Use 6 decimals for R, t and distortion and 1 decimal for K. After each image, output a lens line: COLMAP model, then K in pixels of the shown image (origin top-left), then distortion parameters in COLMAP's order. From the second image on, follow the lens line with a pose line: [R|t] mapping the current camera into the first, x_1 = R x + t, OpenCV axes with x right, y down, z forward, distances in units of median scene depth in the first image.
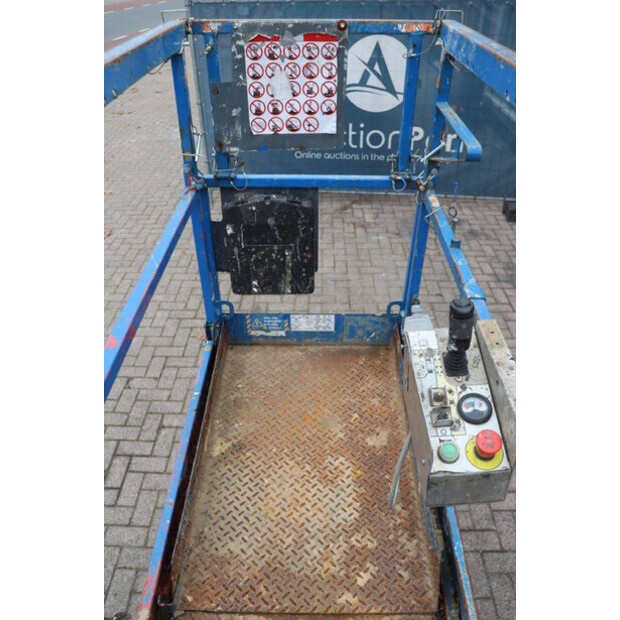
lens RADIAL K [[504.7, 0, 314.3], [0, 504.7, 313.6], [0, 0, 1]] dist [-0.133508, 0.040985]
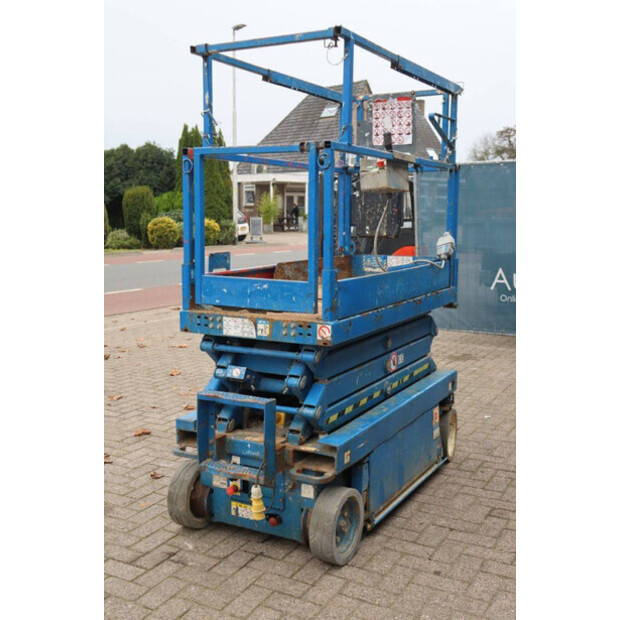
lens RADIAL K [[721.5, 0, 314.3], [0, 721.5, 305.5], [0, 0, 1]] dist [-0.002531, 0.000000]
pose [[0.886570, 0.058680, -0.458857, 1.144427], [-0.275621, 0.863639, -0.422091, 1.654004], [0.371518, 0.500684, 0.781850, -1.193007]]
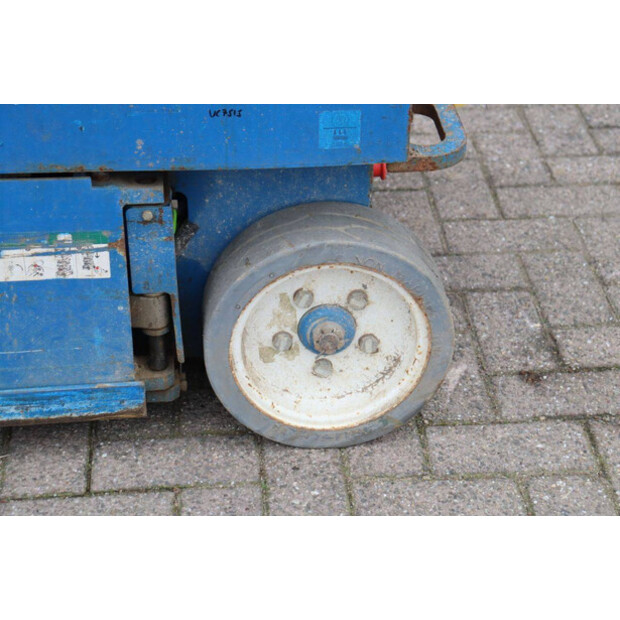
lens RADIAL K [[1457.1, 0, 307.6], [0, 1457.1, 308.0], [0, 0, 1]] dist [0.416211, 0.000000]
pose [[-0.091640, -0.549095, 0.830720, -1.393916], [0.589482, 0.642441, 0.489673, 0.599909], [-0.802566, 0.534569, 0.264808, 0.527487]]
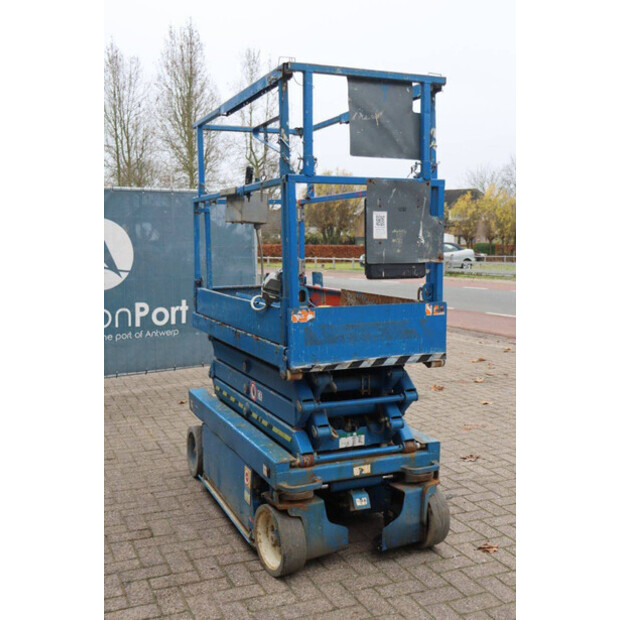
lens RADIAL K [[703.7, 0, 309.6], [0, 703.7, 312.1], [0, 0, 1]] dist [0.005121, 0.000000]
pose [[-0.917296, 0.042148, -0.395970, 1.023072], [-0.236315, 0.742733, 0.626501, -1.293485], [0.320505, 0.668260, -0.671346, 2.755050]]
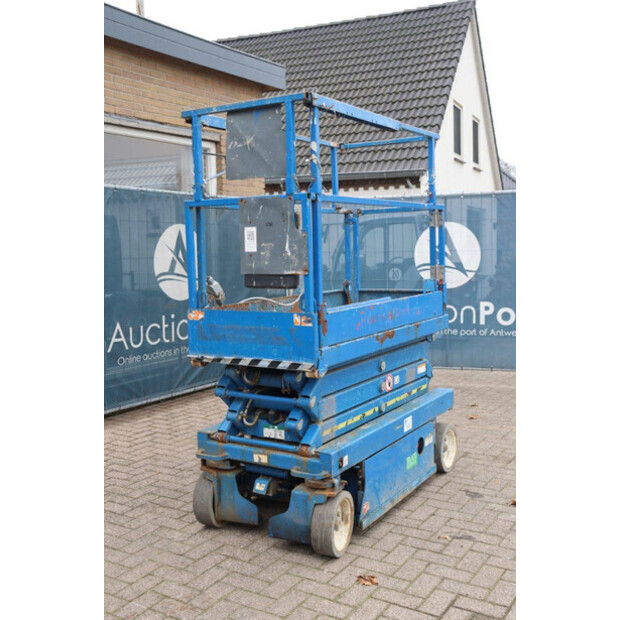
lens RADIAL K [[703.9, 0, 310.2], [0, 703.9, 313.6], [0, 0, 1]] dist [0.004511, 0.000000]
pose [[-0.854312, -0.036394, 0.518484, -1.454792], [0.326496, 0.738592, 0.589815, -1.352317], [-0.404415, 0.673169, -0.619106, 2.769586]]
